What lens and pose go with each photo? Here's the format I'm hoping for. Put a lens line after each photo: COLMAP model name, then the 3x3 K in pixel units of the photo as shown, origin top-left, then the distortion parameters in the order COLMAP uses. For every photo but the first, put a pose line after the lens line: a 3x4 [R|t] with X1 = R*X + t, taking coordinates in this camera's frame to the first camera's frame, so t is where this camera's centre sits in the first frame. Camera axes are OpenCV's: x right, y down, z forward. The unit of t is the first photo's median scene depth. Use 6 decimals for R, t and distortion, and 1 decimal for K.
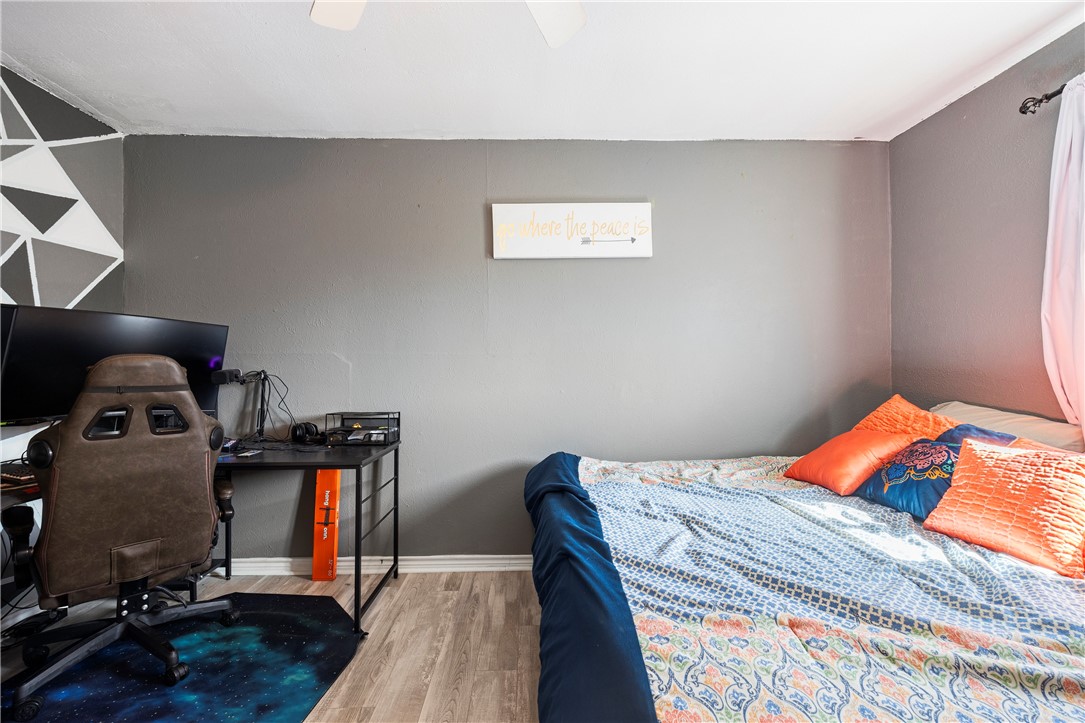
lens RADIAL K [[466.8, 0, 542.0], [0, 466.8, 361.1], [0, 0, 1]] dist [0.002543, -0.000350]
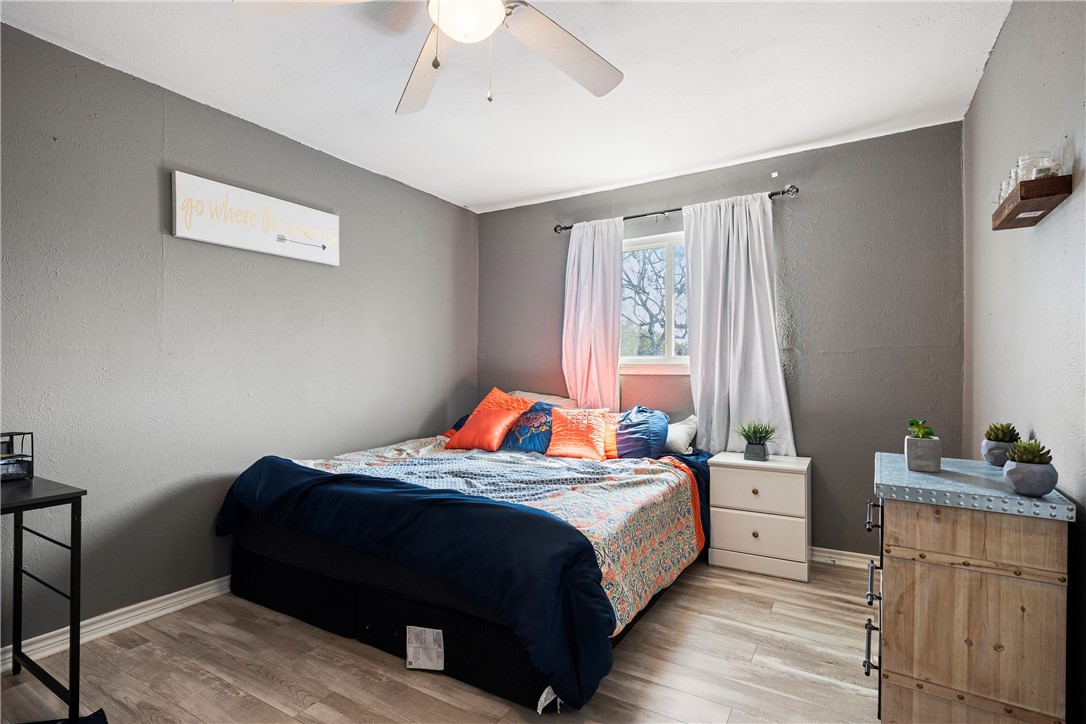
lens RADIAL K [[527.8, 0, 544.0], [0, 527.8, 367.1], [0, 0, 1]] dist [0.002190, -0.000418]
pose [[0.537935, 0.008420, 0.842944, -0.657854], [-0.014704, 0.999892, -0.000604, 0.004381], [-0.842858, -0.012070, 0.538000, -0.074011]]
